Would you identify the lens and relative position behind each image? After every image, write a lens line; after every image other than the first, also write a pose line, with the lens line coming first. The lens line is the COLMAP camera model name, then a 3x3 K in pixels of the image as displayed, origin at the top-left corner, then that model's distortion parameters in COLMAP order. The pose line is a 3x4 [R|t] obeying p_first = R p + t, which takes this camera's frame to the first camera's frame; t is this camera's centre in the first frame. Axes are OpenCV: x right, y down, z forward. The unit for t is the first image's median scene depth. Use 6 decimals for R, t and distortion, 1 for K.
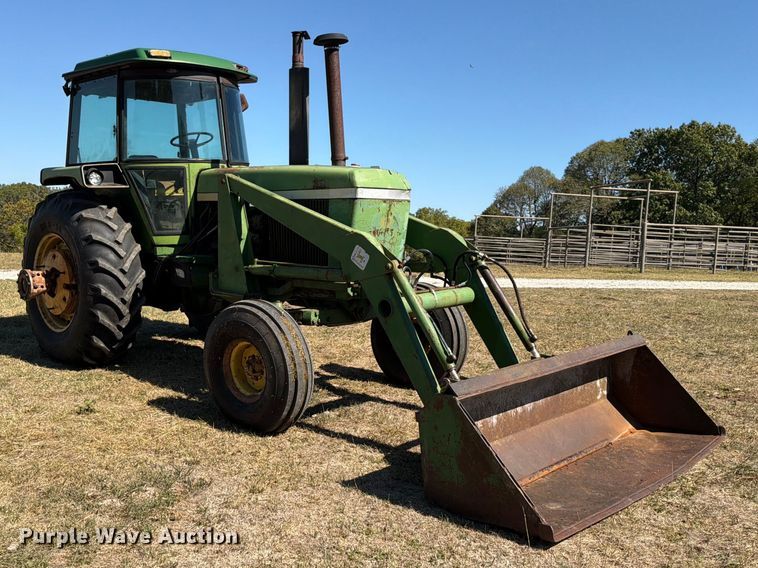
lens RADIAL K [[750.8, 0, 350.2], [0, 750.8, 267.0], [0, 0, 1]] dist [0.056146, -0.007829]
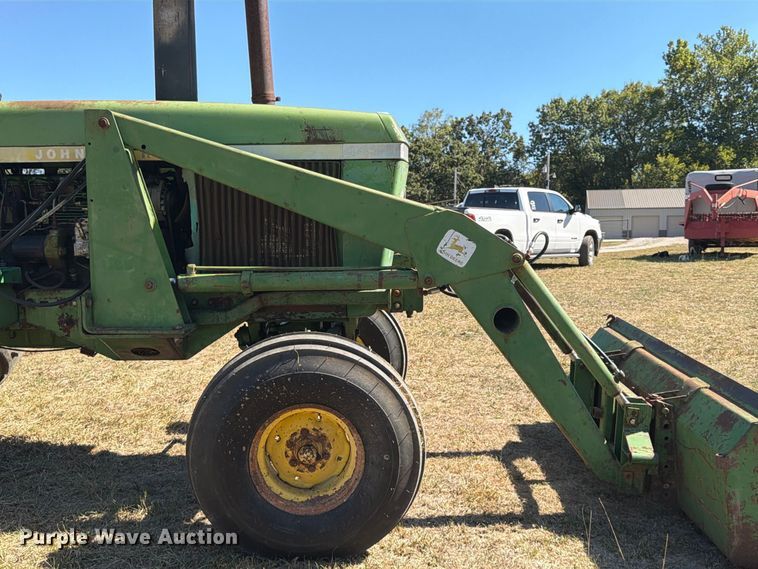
lens RADIAL K [[794.9, 0, 379.0], [0, 794.9, 284.5], [0, 0, 1]] dist [0.017749, -0.038760]
pose [[0.718833, -0.083800, 0.690113, -0.464903], [0.063542, 0.996473, 0.054815, -0.021008], [-0.692273, 0.004449, 0.721622, 0.487556]]
